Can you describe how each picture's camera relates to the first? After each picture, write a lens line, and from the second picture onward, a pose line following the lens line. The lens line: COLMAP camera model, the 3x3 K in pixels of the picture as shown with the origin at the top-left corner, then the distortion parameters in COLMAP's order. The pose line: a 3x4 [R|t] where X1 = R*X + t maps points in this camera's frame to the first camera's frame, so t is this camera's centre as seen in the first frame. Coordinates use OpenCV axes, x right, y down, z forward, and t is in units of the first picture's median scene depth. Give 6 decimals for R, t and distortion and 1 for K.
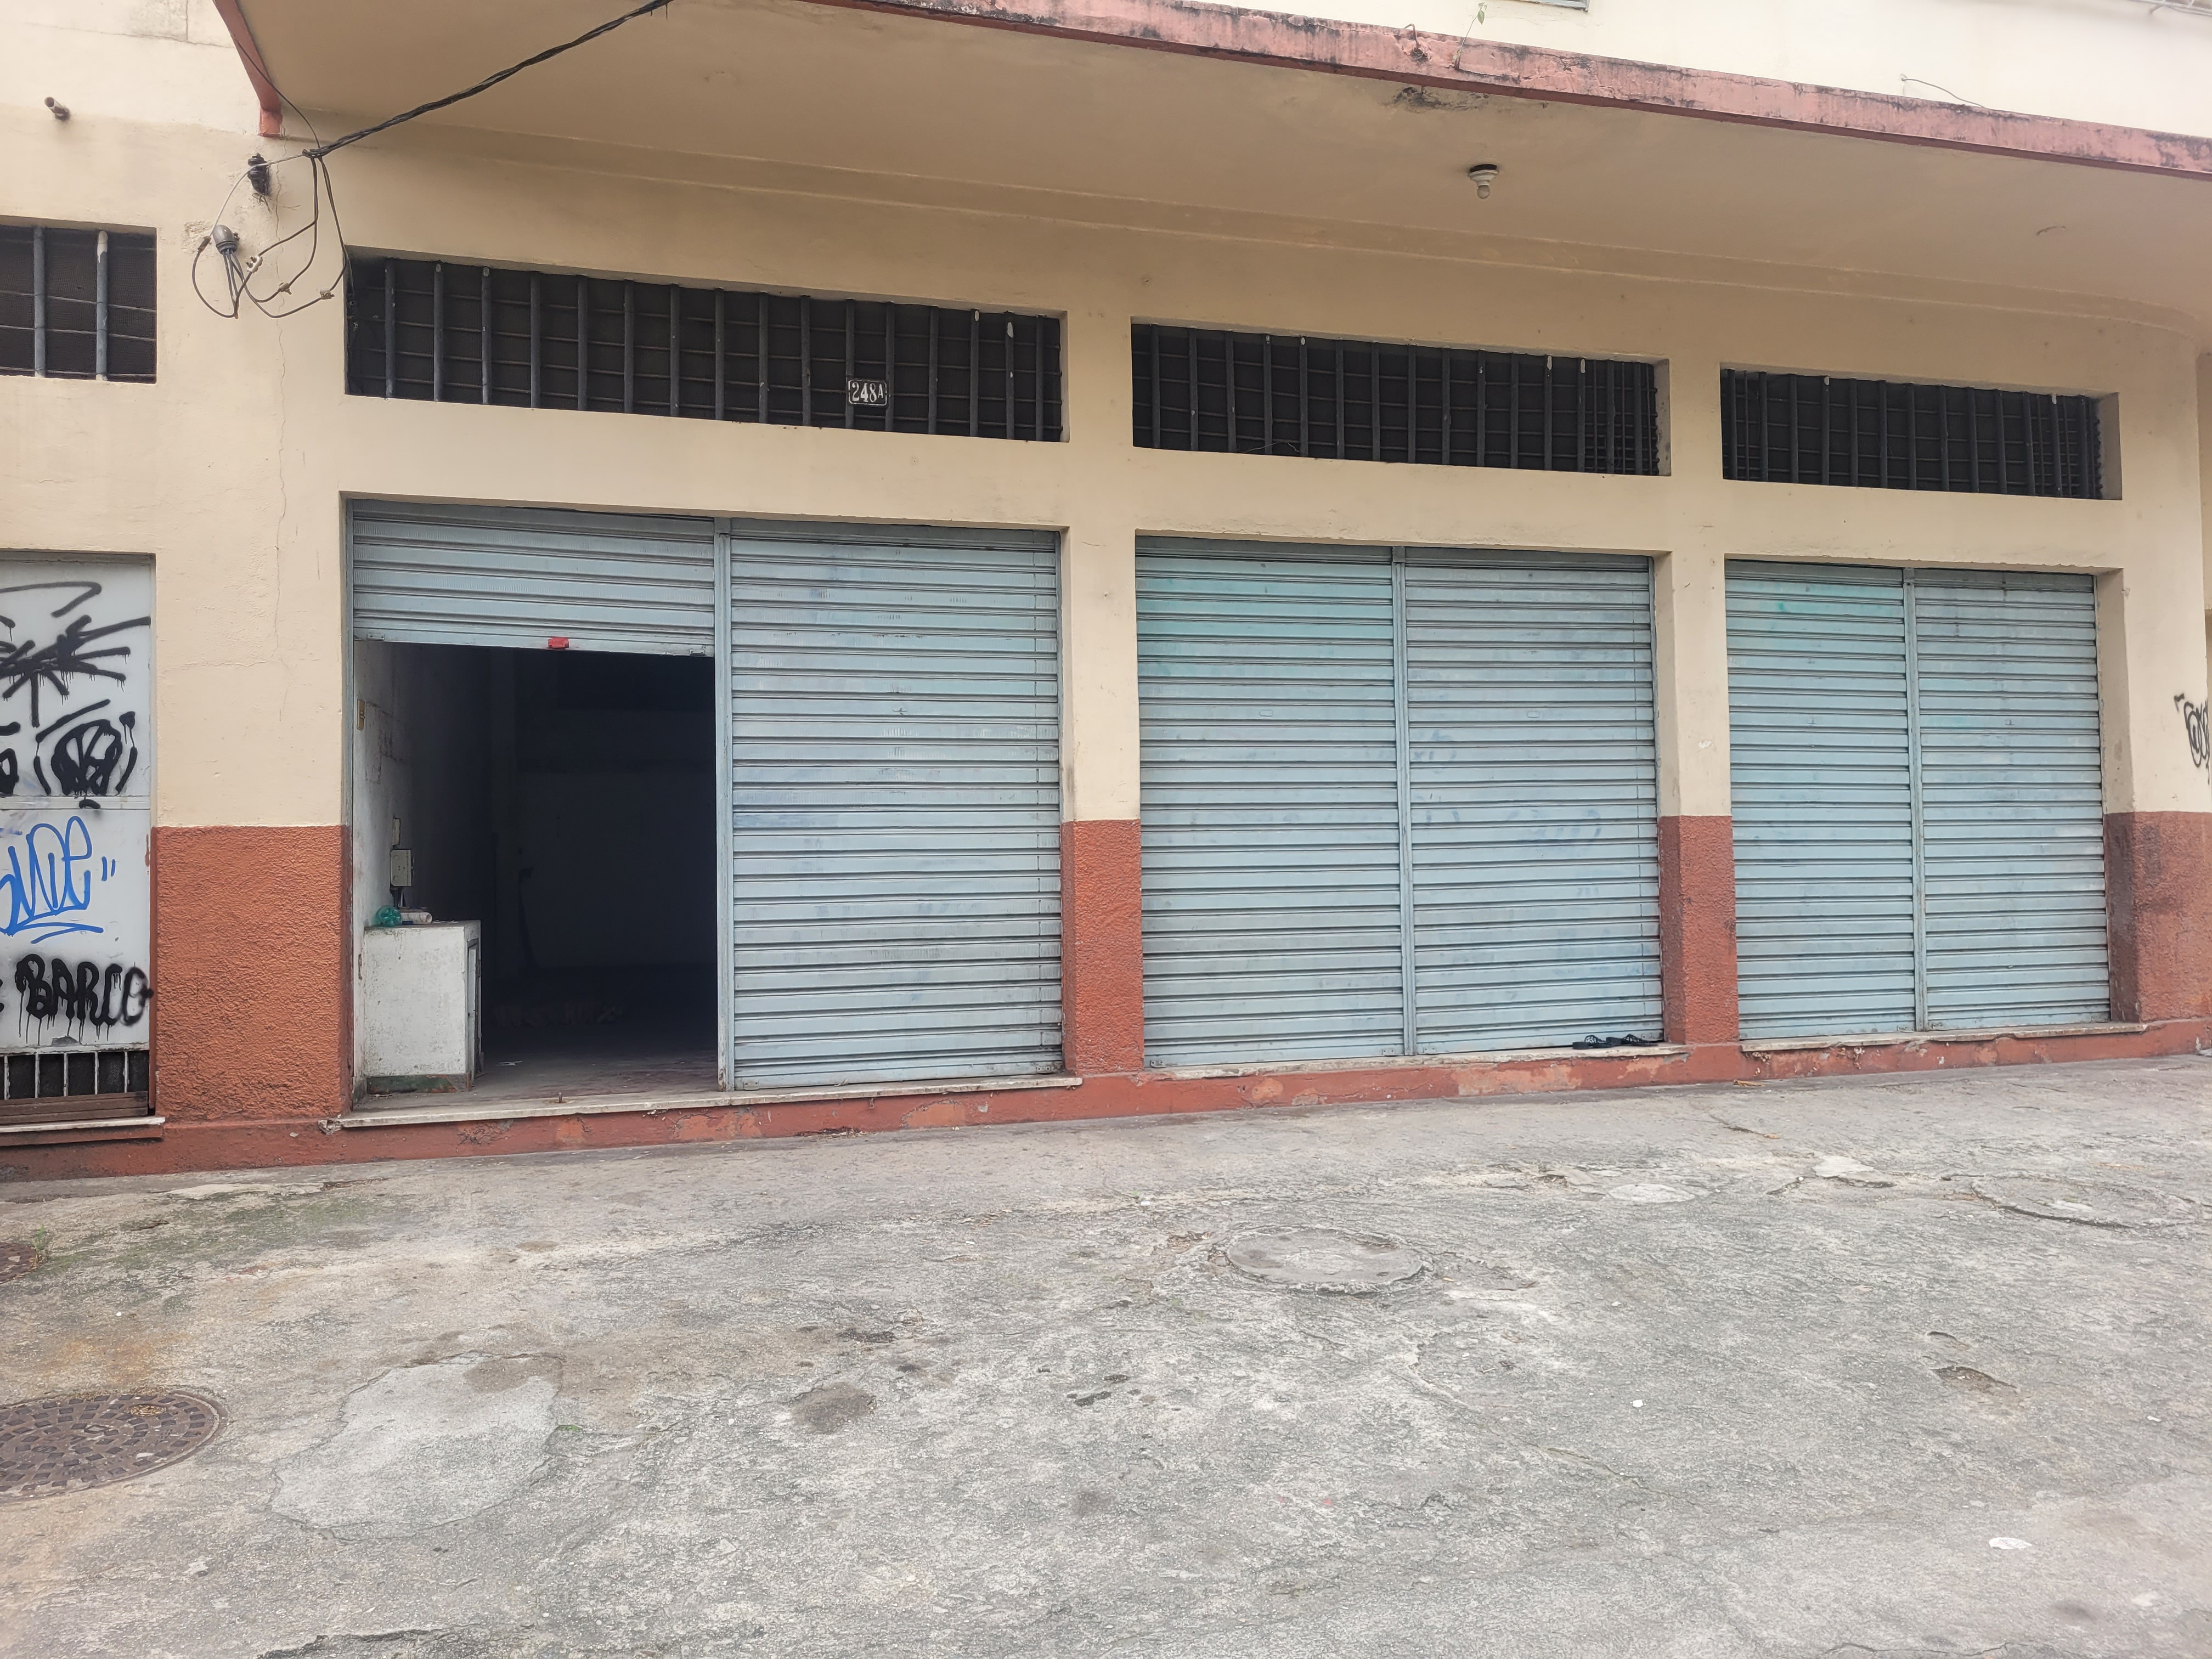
lens RADIAL K [[1653.4, 0, 1075.5], [0, 1653.4, 810.0], [0, 0, 1]] dist [0.059126, -0.050490]
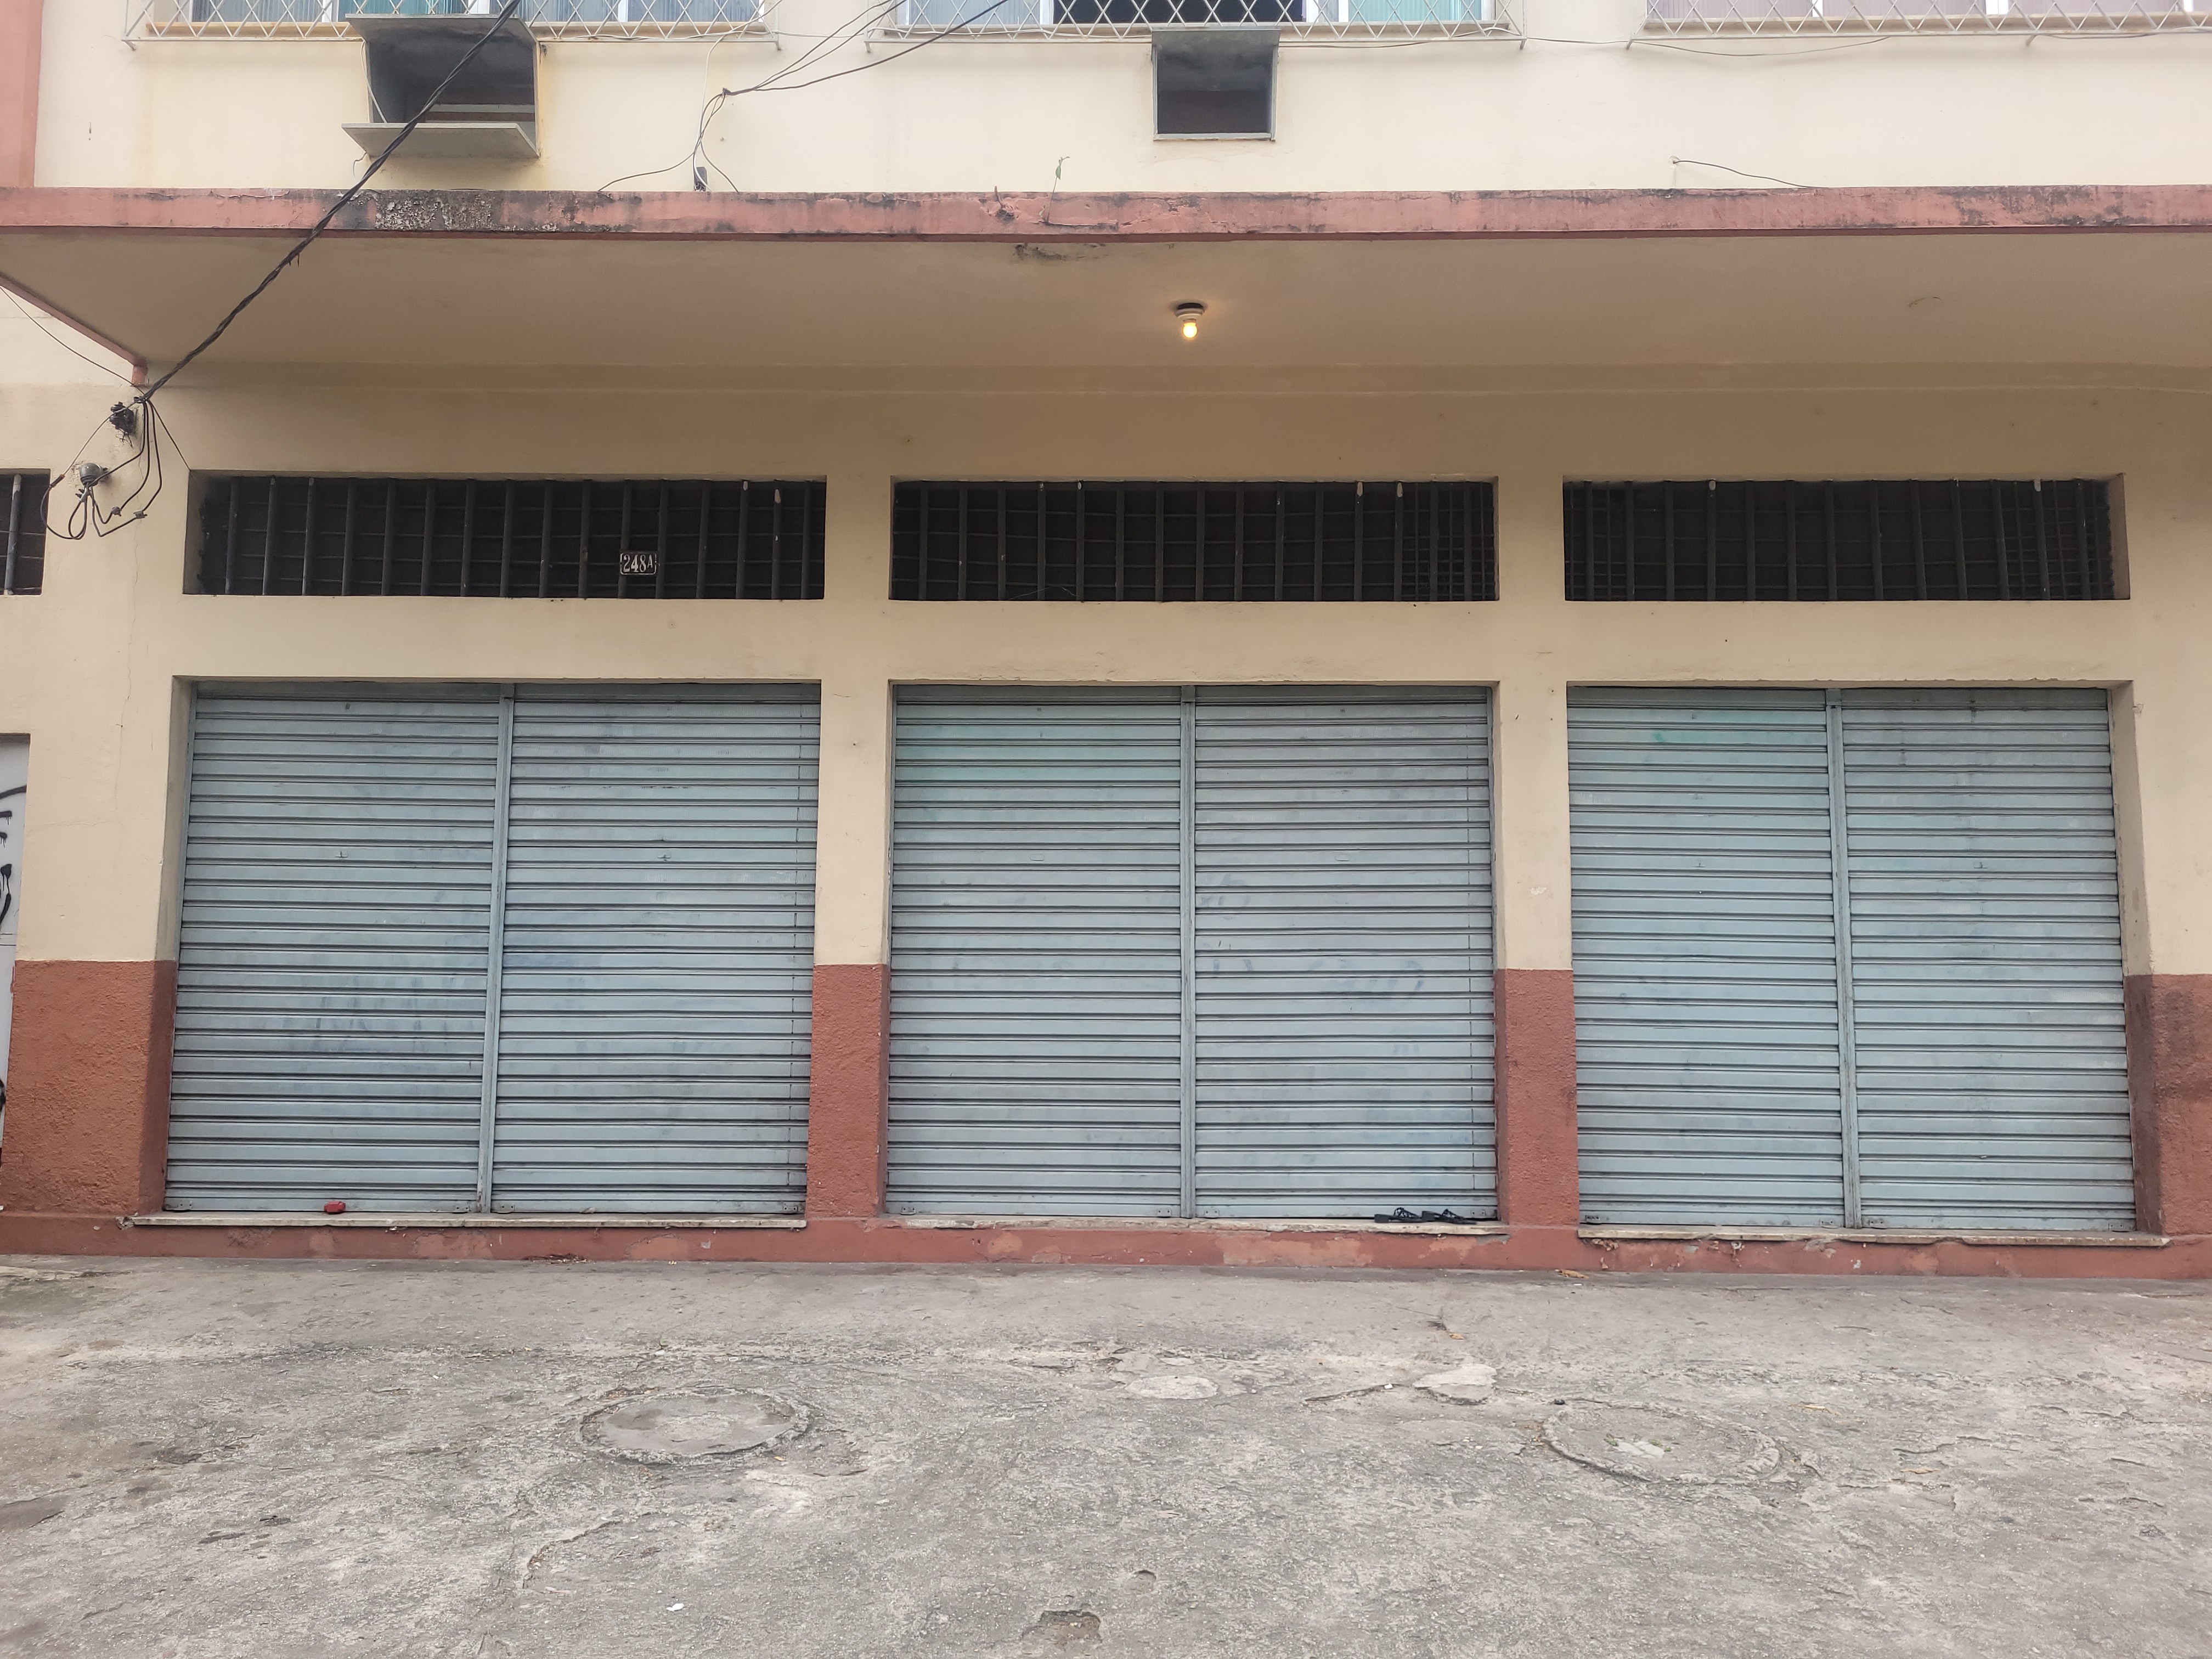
lens RADIAL K [[1656.7, 0, 1107.3], [0, 1656.7, 815.6], [0, 0, 1]] dist [0.055993, -0.049554]
pose [[0.953553, -0.007510, -0.301131, 0.467815], [-0.011836, 0.997983, -0.062368, -0.022968], [0.300992, 0.063035, 0.951541, 0.069207]]
